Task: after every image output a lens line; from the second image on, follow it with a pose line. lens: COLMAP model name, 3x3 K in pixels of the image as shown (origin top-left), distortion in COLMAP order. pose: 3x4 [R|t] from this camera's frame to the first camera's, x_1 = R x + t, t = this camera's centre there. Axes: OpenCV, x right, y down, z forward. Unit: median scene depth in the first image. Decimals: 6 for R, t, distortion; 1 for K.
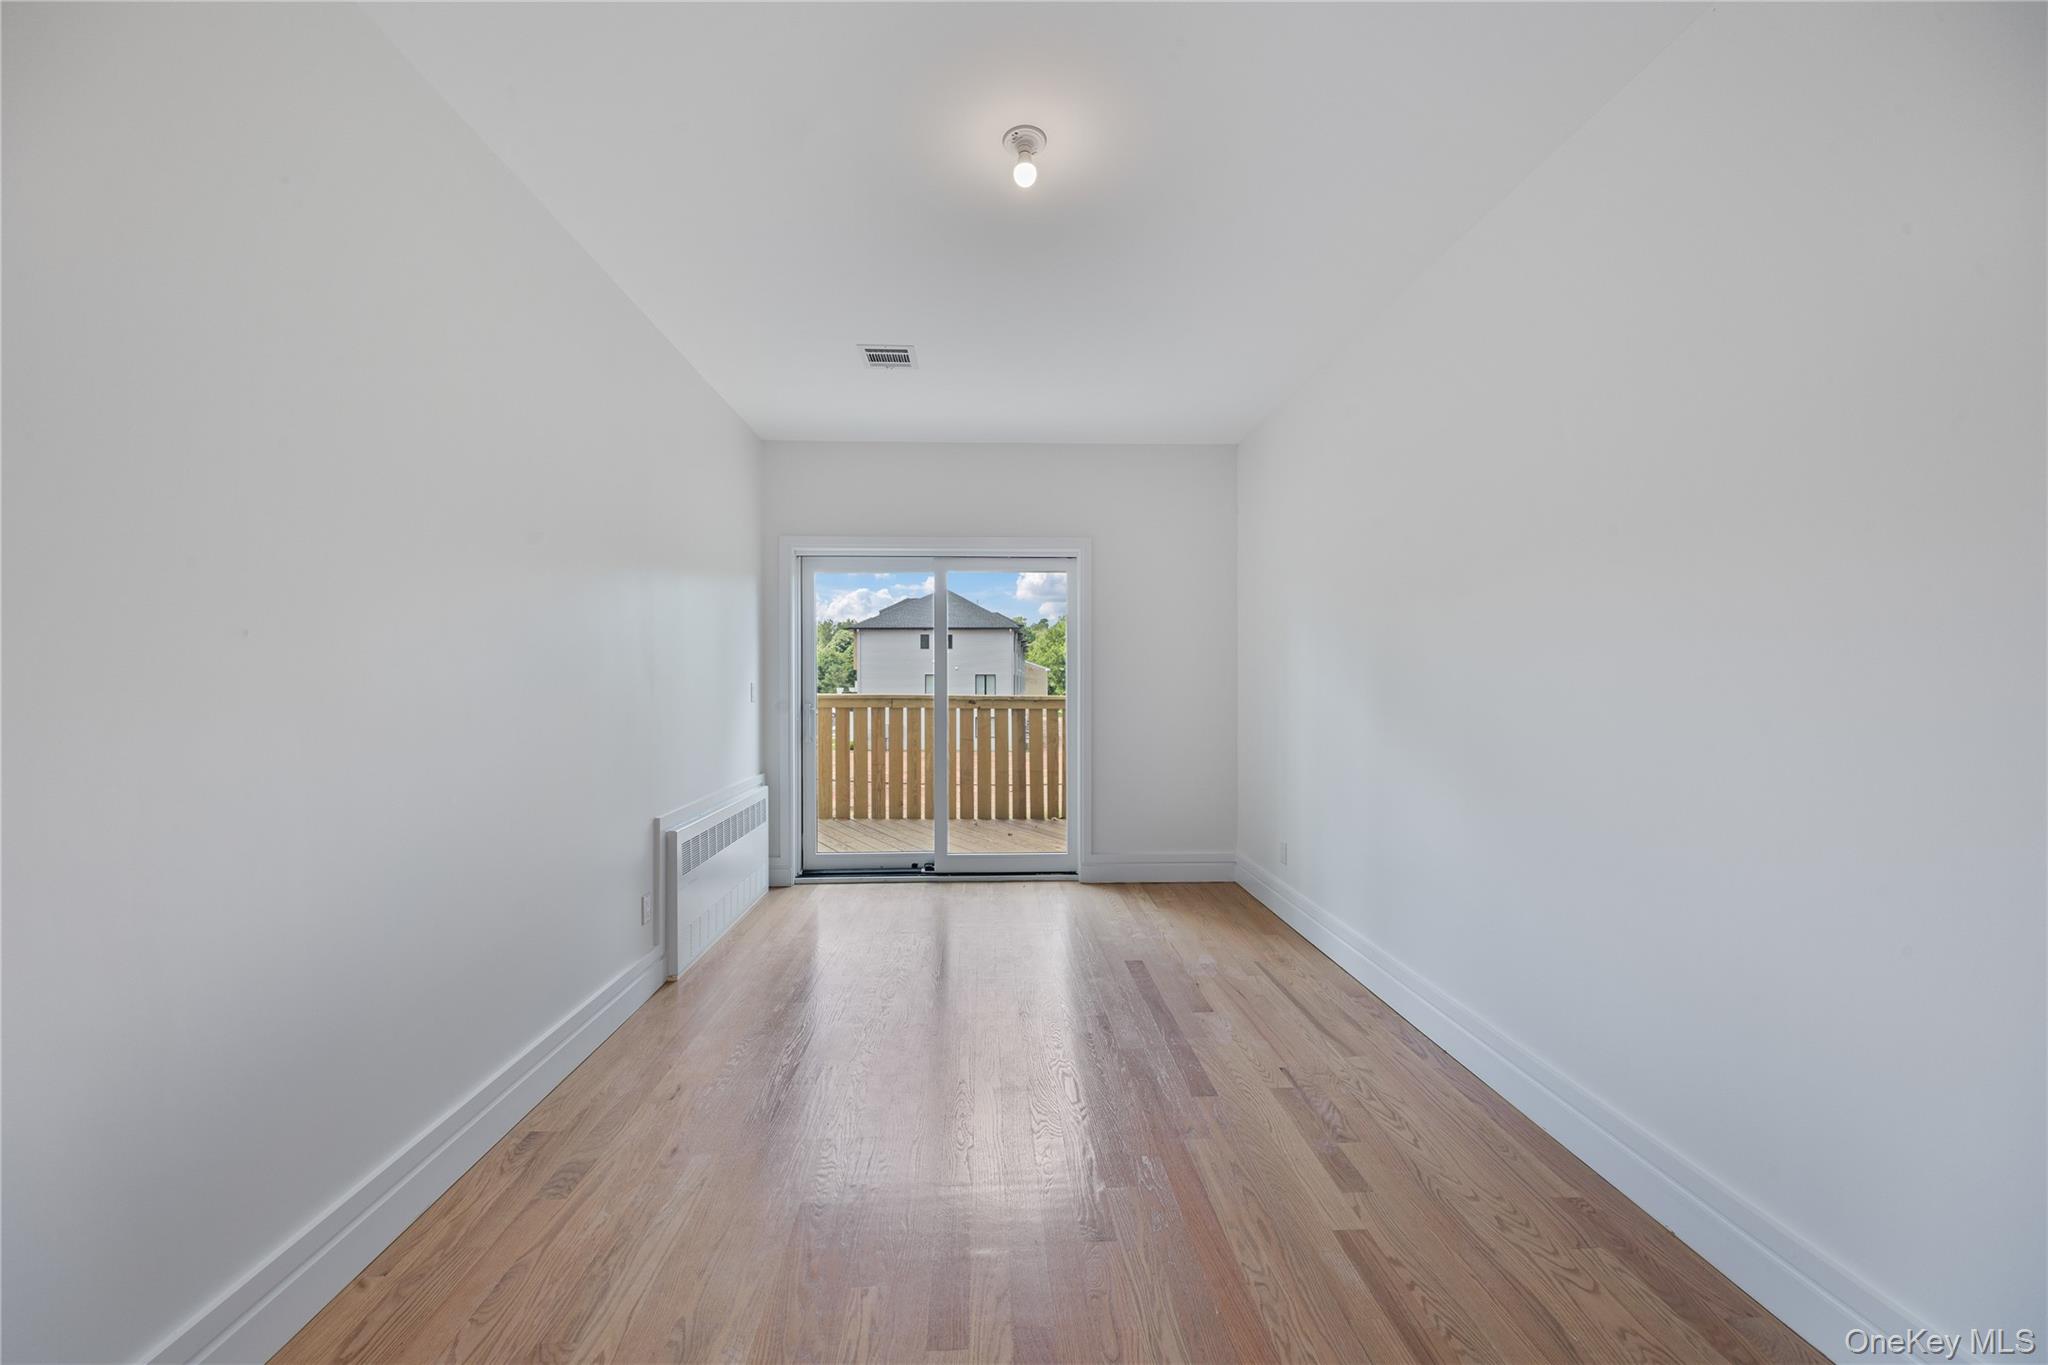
lens RADIAL K [[820.3, 0, 1024.0], [0, 820.3, 682.5], [0, 0, 1]] dist [0.001190, 0.000062]
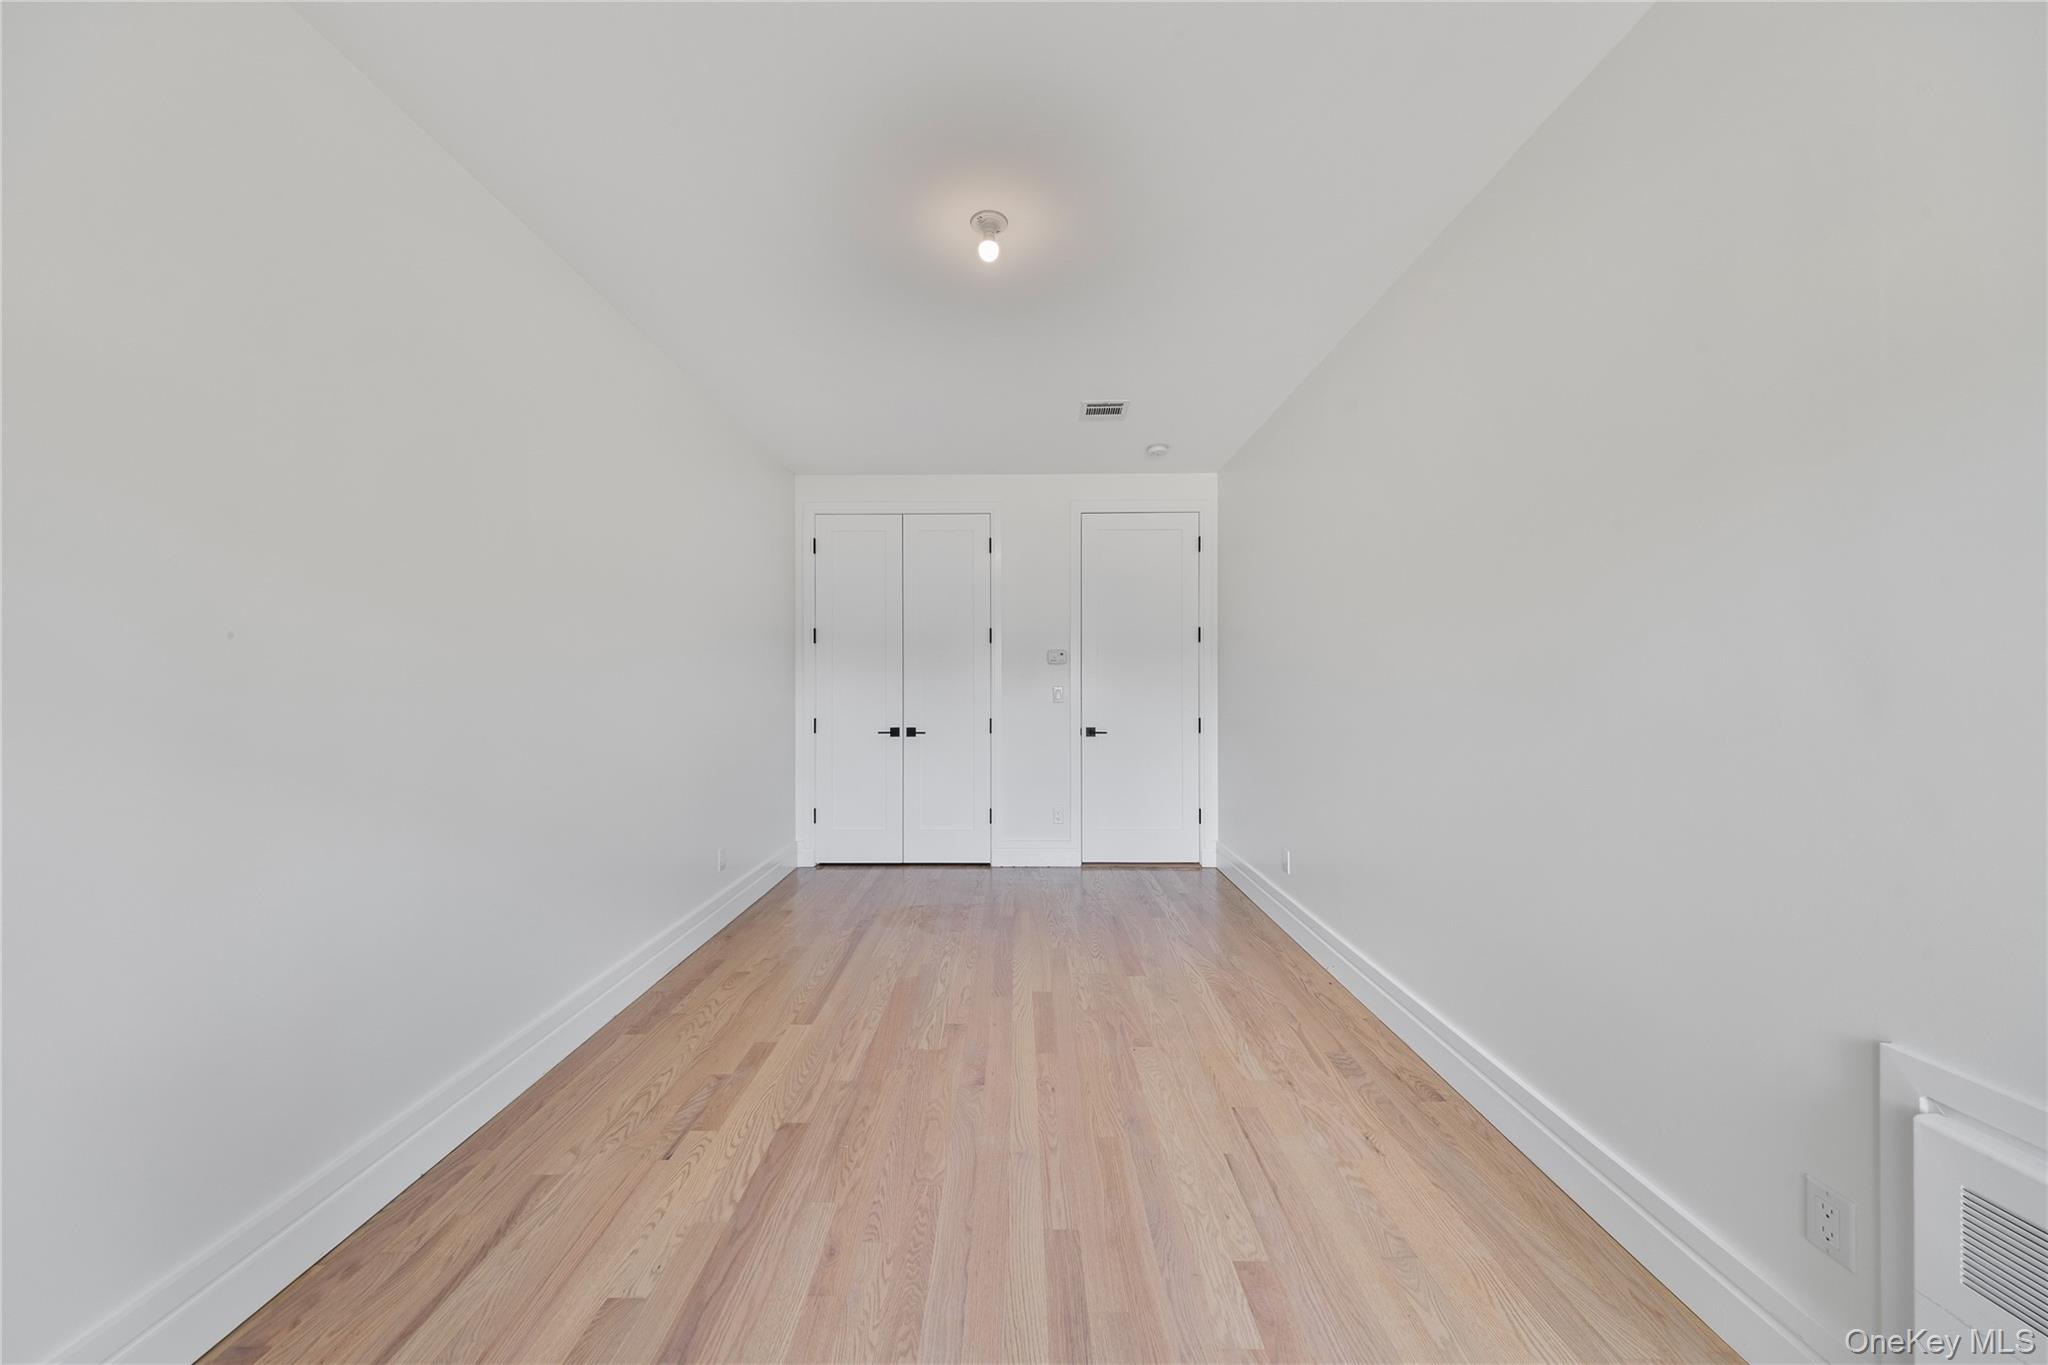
lens RADIAL K [[710.2, 0, 1006.8], [0, 710.2, 672.7], [0, 0, 1]] dist [-0.008793, -0.000242]
pose [[-0.997807, 0.004654, 0.066028, -0.088820], [0.003756, 0.999899, -0.013712, -0.006073], [-0.066085, -0.013434, -0.997724, 2.019994]]
